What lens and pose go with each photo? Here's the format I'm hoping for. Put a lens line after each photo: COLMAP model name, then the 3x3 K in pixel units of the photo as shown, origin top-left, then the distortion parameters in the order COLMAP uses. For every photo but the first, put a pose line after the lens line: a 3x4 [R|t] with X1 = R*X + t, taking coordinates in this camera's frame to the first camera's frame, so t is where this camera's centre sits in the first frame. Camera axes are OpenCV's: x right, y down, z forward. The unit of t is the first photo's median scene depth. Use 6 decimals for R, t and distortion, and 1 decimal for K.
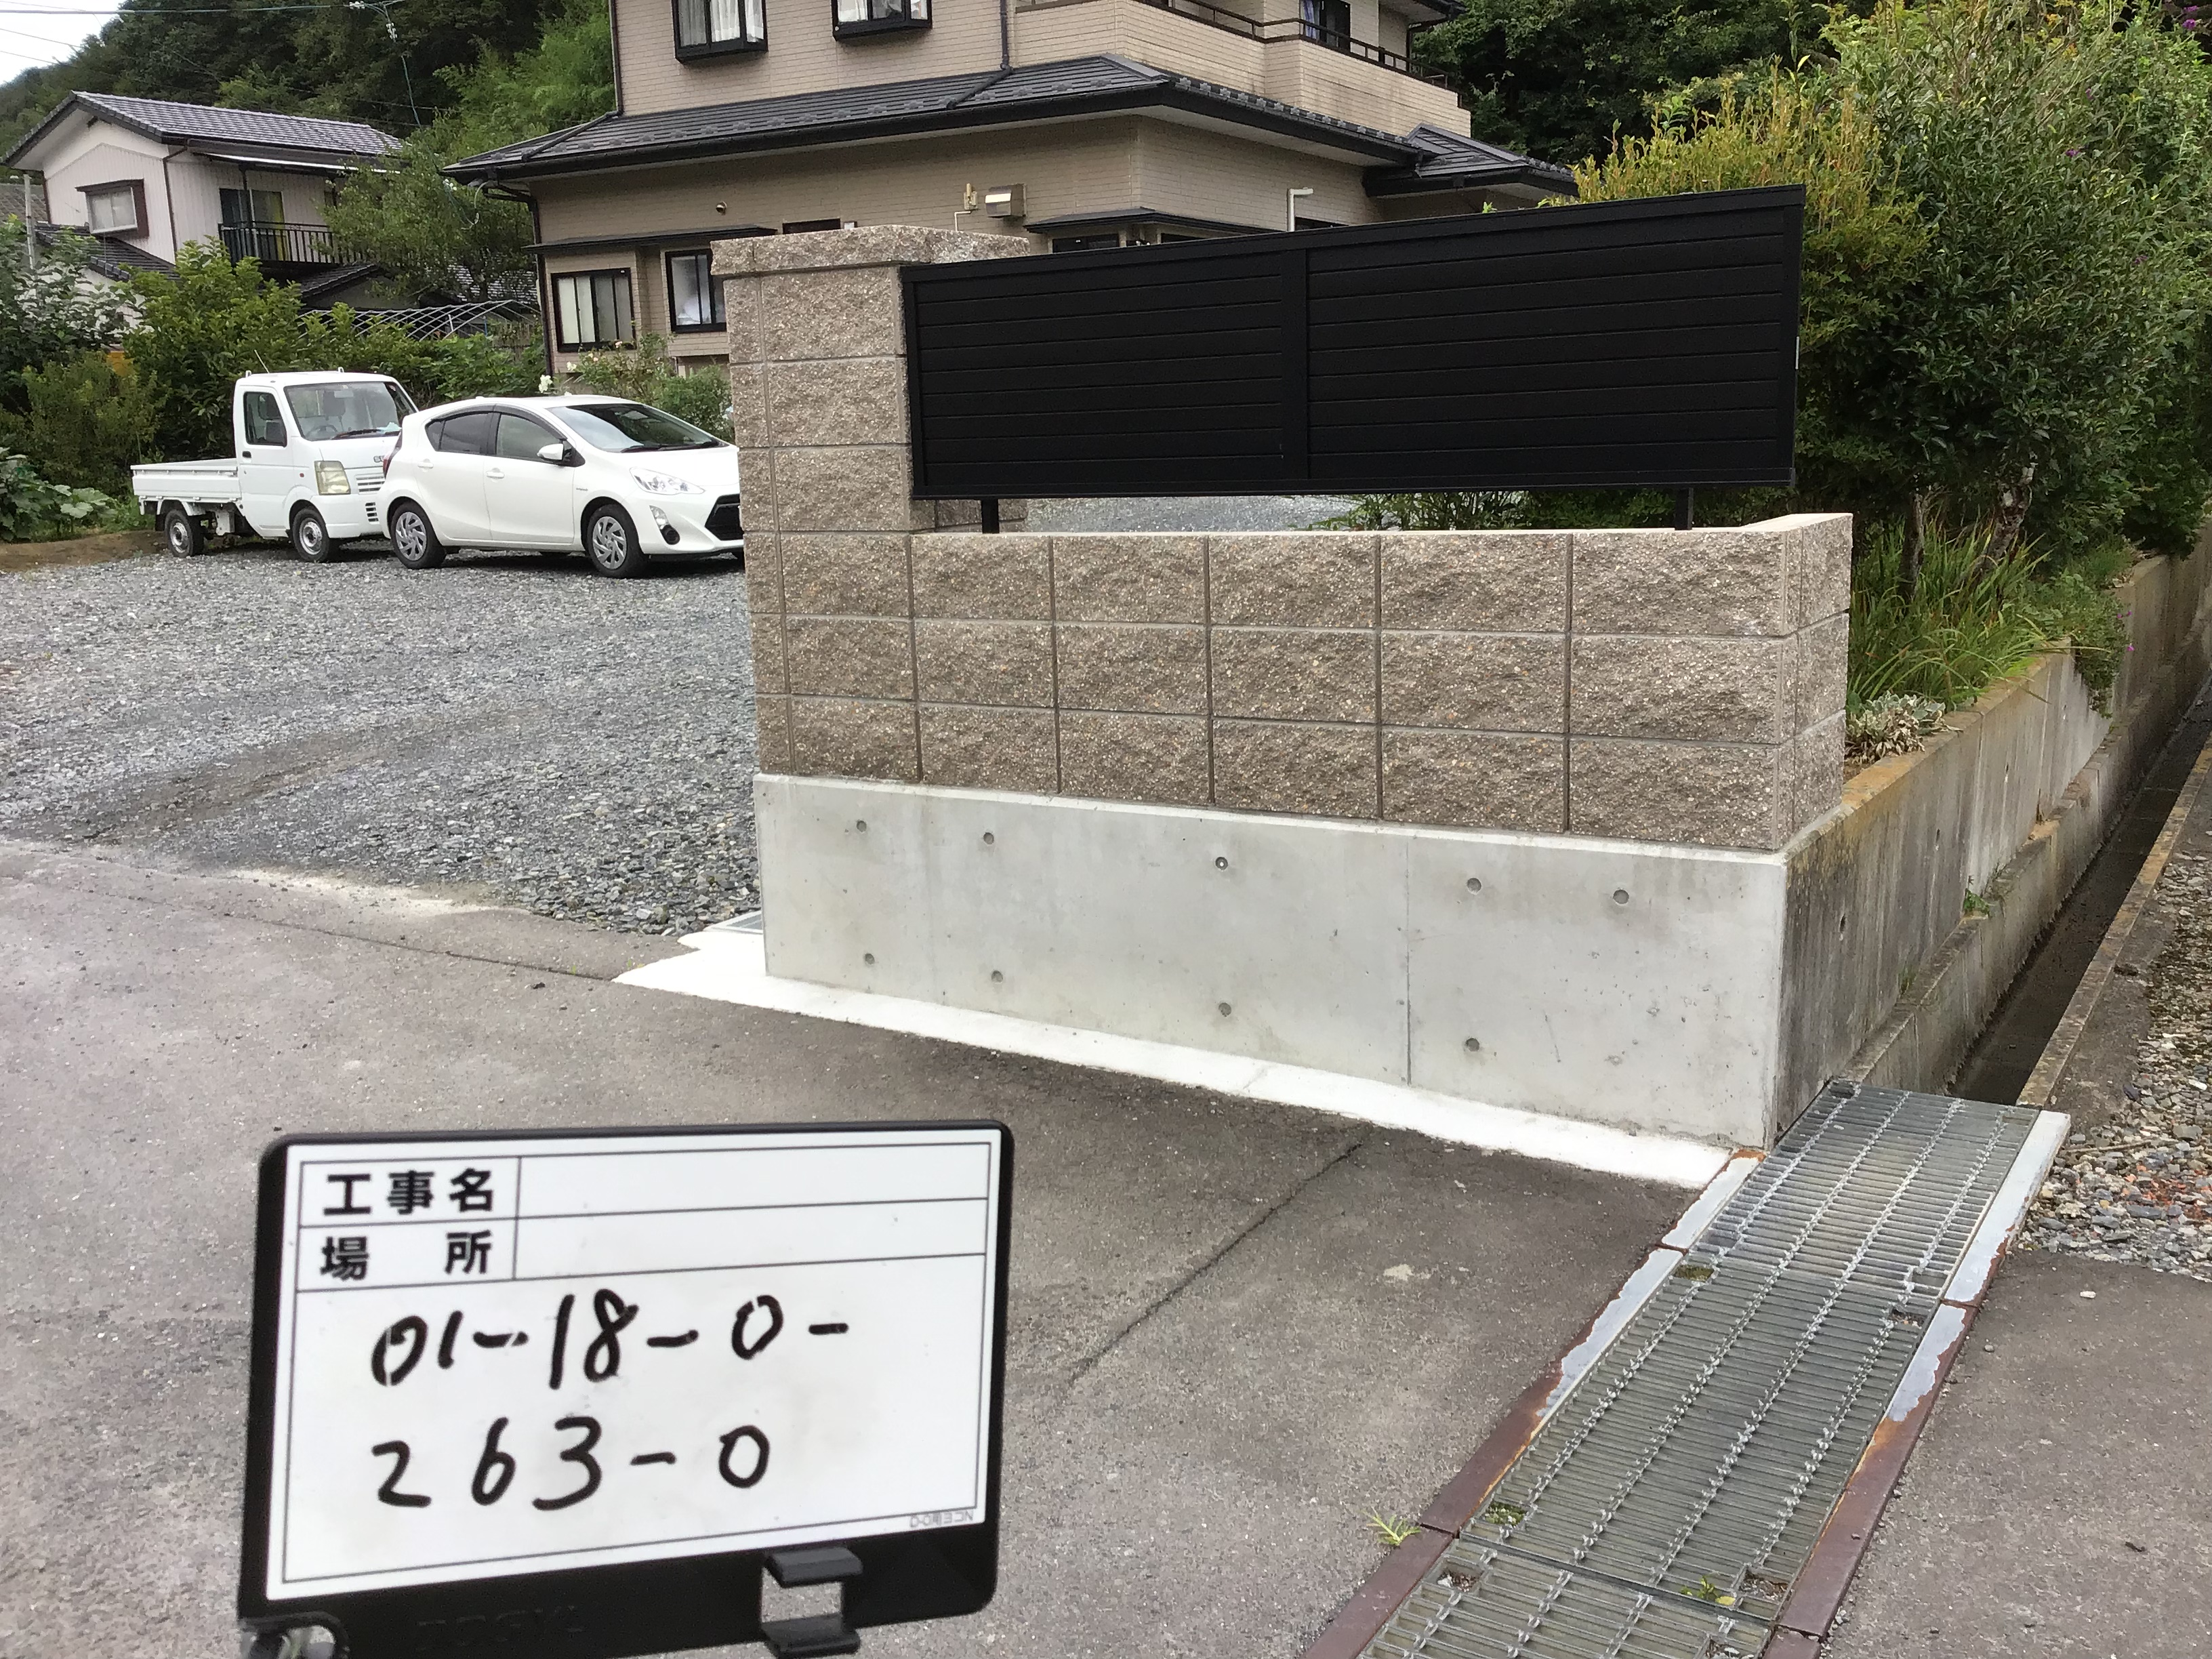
lens RADIAL K [[2027.3, 0, 1109.3], [0, 2027.3, 809.1], [0, 0, 1]] dist [0.127271, -0.263932]
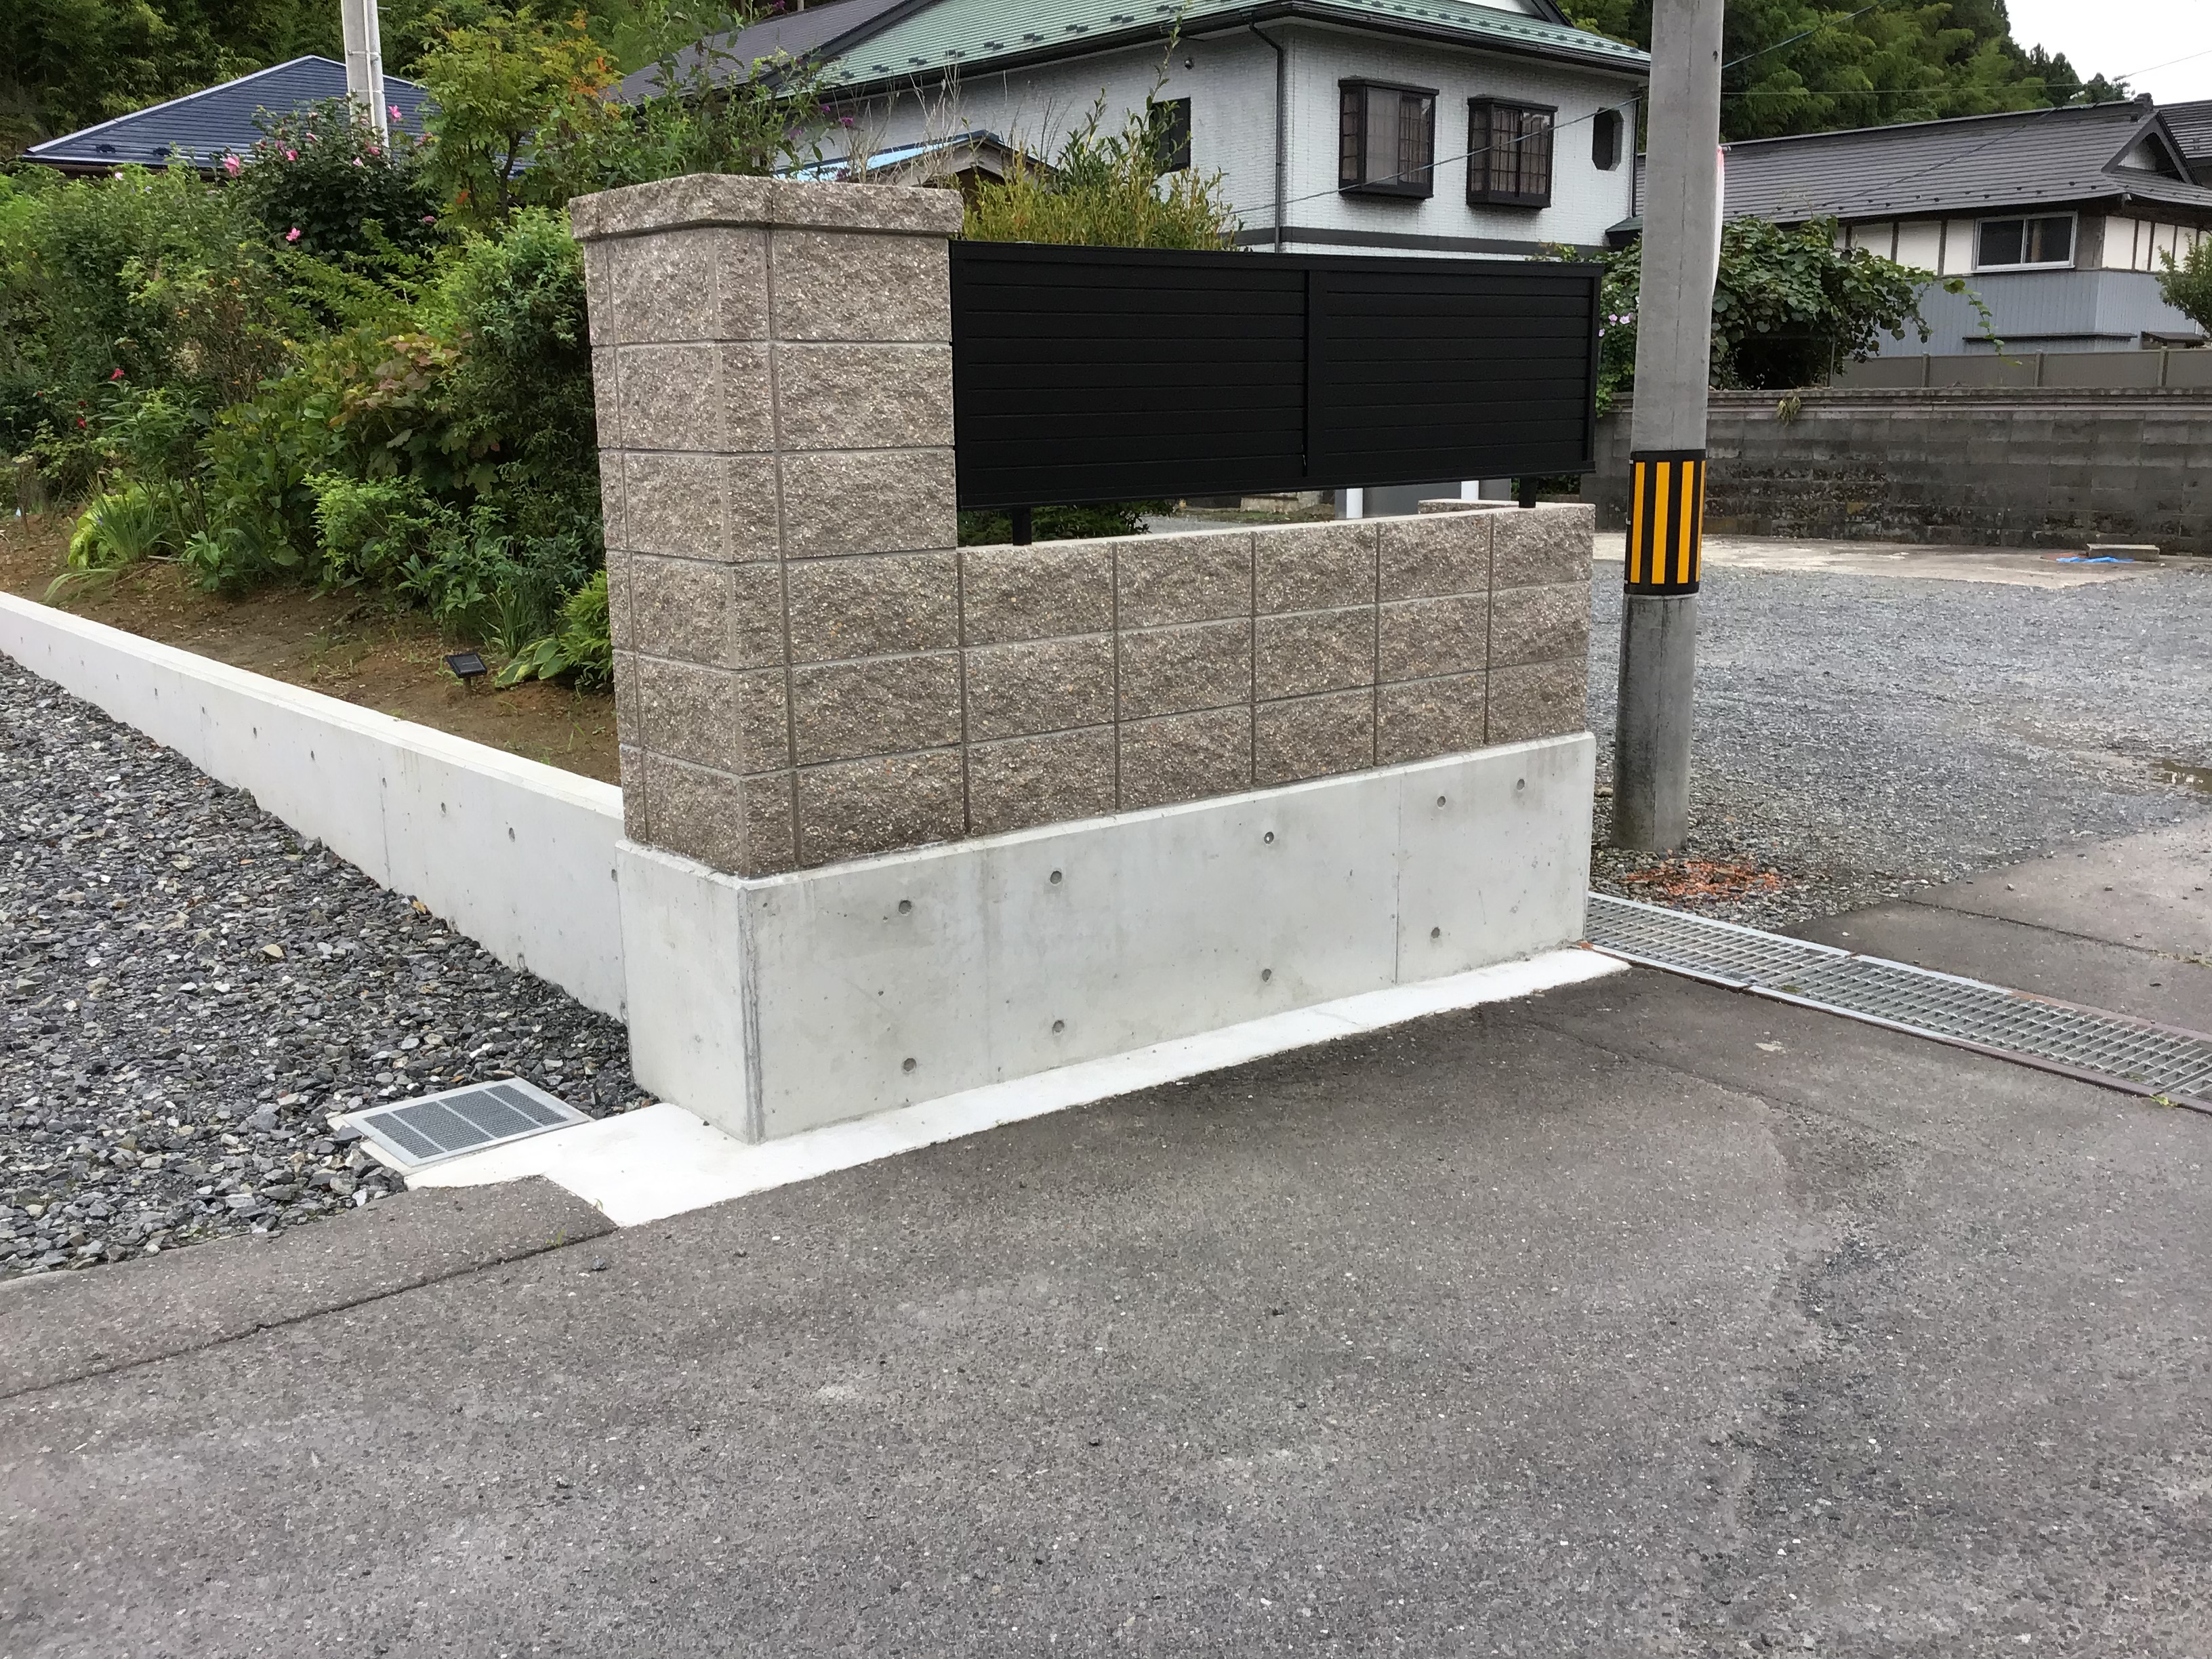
lens RADIAL K [[2027.3, 0, 1109.3], [0, 2027.3, 809.1], [0, 0, 1]] dist [0.127271, -0.263932]
pose [[0.328976, -0.161940, 0.930350, -0.911385], [0.176296, 0.978398, 0.107964, -0.111830], [-0.927736, 0.128499, 0.350419, 0.664473]]
